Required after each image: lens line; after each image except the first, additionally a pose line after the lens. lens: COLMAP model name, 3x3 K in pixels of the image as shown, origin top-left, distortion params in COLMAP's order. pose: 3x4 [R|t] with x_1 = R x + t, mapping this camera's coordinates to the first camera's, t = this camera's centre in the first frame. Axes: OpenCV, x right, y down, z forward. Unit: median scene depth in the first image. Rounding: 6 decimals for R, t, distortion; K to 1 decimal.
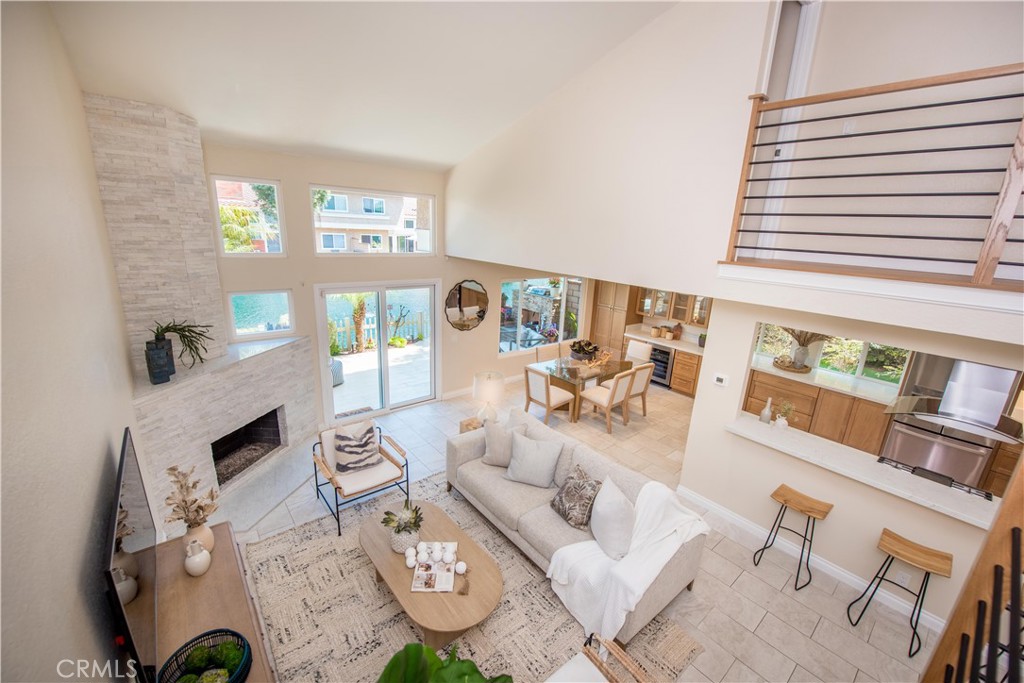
lens RADIAL K [[411.8, 0, 509.4], [0, 411.8, 342.7], [0, 0, 1]] dist [-0.008323, -0.006503]
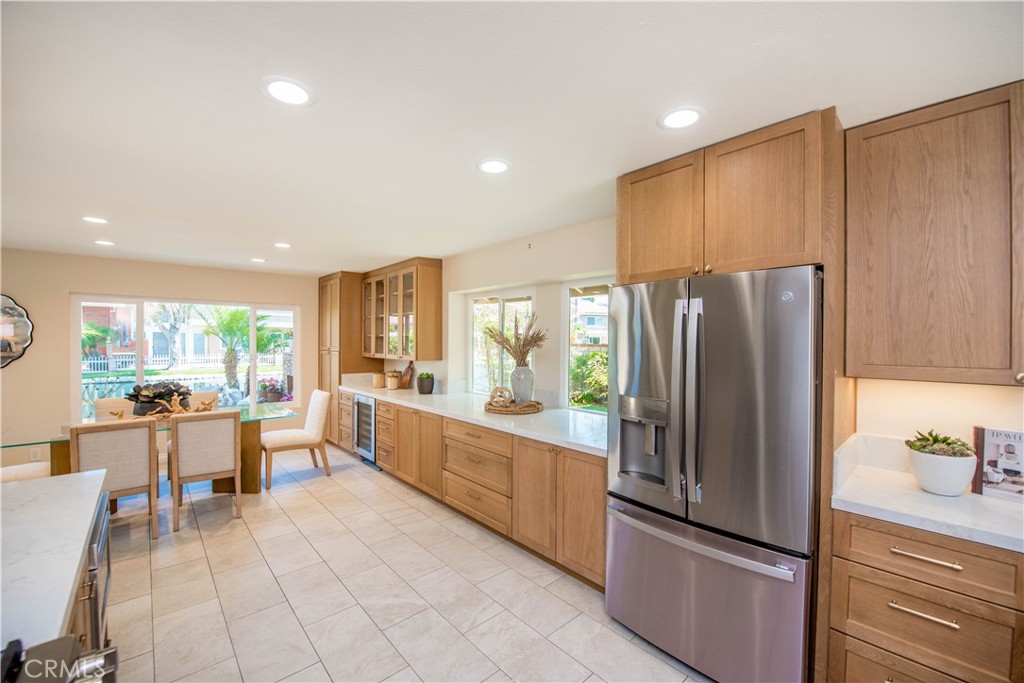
lens RADIAL K [[411.8, 0, 509.4], [0, 411.8, 342.7], [0, 0, 1]] dist [-0.008323, -0.006503]
pose [[0.999086, -0.030206, 0.030256, 0.994703], [0.037368, 0.960796, -0.274726, 0.186886], [-0.020771, 0.275605, 0.961047, 0.666559]]
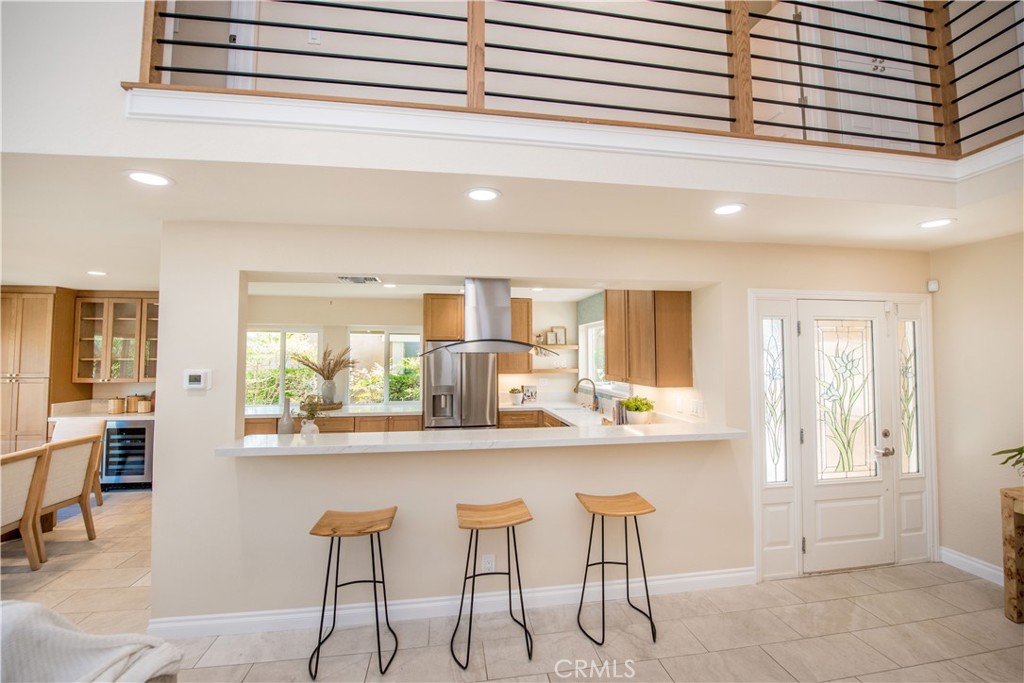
lens RADIAL K [[411.8, 0, 509.4], [0, 411.8, 342.7], [0, 0, 1]] dist [-0.008323, -0.006503]
pose [[0.516065, 0.000030, 0.856549, 0.251037], [0.261047, 0.952422, -0.157312, 0.243996], [-0.815801, 0.304783, 0.491504, 0.352022]]
